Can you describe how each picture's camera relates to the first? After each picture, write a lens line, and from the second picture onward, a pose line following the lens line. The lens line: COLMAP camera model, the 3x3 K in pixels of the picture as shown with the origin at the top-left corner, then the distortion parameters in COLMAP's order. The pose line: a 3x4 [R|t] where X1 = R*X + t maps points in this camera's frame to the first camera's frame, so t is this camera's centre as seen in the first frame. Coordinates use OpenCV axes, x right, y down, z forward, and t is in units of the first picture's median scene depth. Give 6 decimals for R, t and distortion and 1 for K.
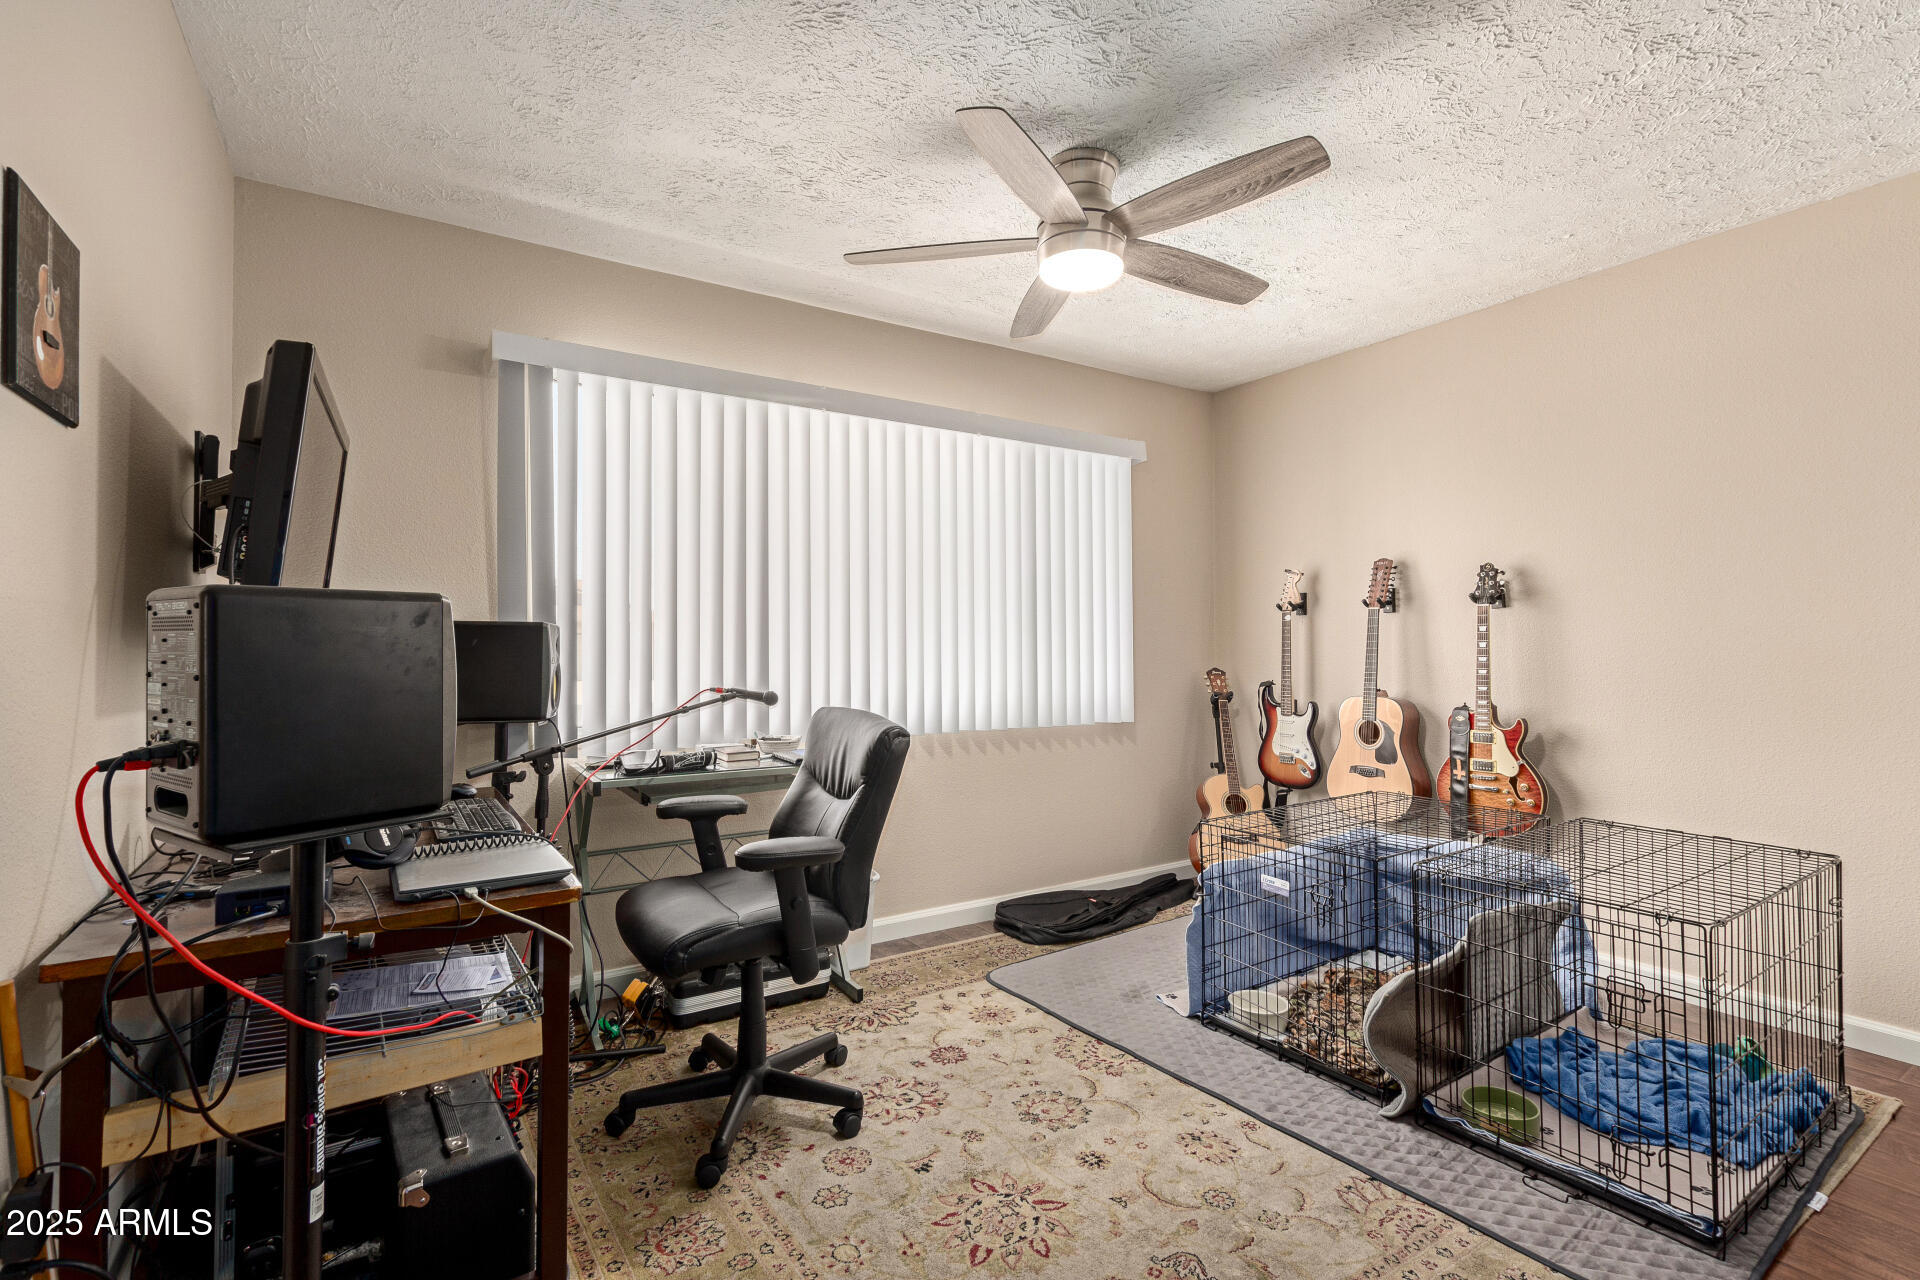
lens RADIAL K [[870.8, 0, 971.1], [0, 870.8, 633.6], [0, 0, 1]] dist [0.005234, -0.003959]
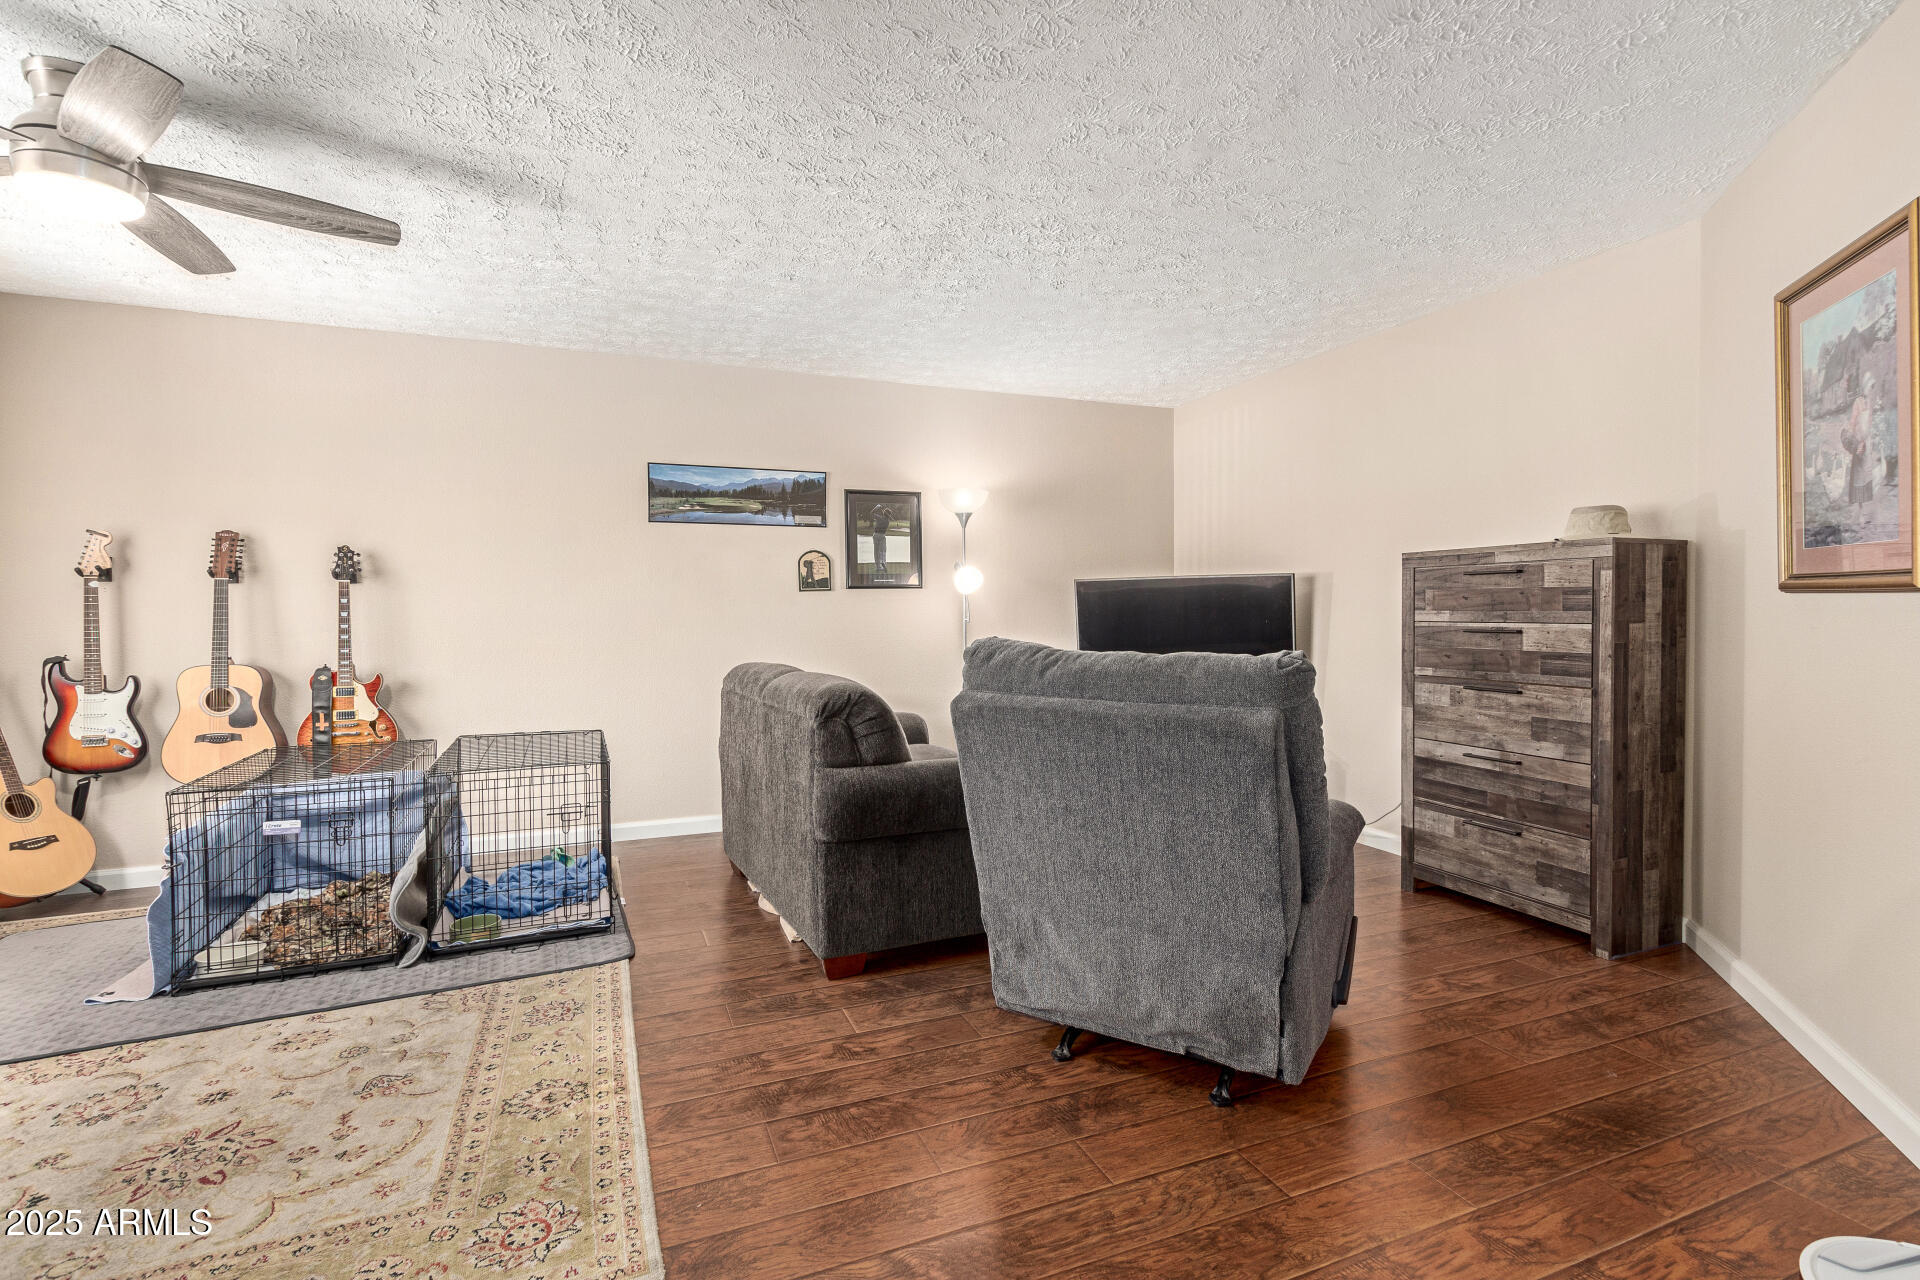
lens RADIAL K [[870.8, 0, 956.5], [0, 870.8, 632.9], [0, 0, 1]] dist [0.005234, -0.003959]
pose [[0.186544, -0.018623, 0.982270, -0.438446], [-0.011005, 0.999718, 0.021044, 0.004064], [-0.982385, -0.014736, 0.186287, -0.044703]]
